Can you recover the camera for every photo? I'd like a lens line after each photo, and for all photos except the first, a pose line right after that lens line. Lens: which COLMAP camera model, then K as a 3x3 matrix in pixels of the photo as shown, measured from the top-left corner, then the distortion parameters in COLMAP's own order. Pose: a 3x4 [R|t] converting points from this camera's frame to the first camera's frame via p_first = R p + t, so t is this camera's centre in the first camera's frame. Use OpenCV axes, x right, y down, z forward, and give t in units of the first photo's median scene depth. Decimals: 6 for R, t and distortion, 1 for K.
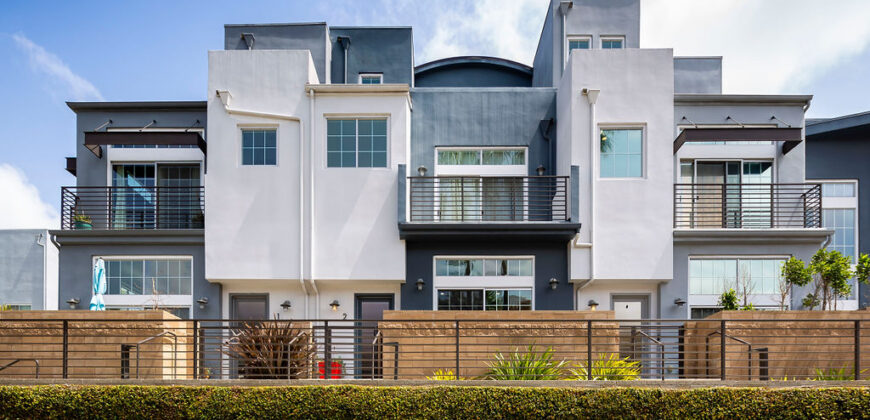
lens RADIAL K [[667.1, 0, 433.1], [0, 667.1, 212.9], [0, 0, 1]] dist [0.003569, -0.006596]
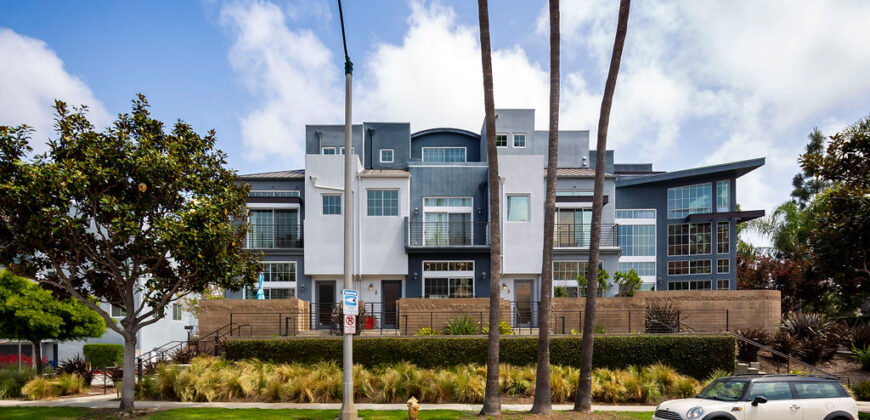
lens RADIAL K [[407.3, 0, 436.3], [0, 407.3, 213.3], [0, 0, 1]] dist [0.002411, -0.008101]
pose [[0.999363, 0.000019, 0.035699, -0.000753], [0.000169, 0.999986, -0.005273, -0.066675], [-0.035698, 0.005276, 0.999349, -0.183527]]
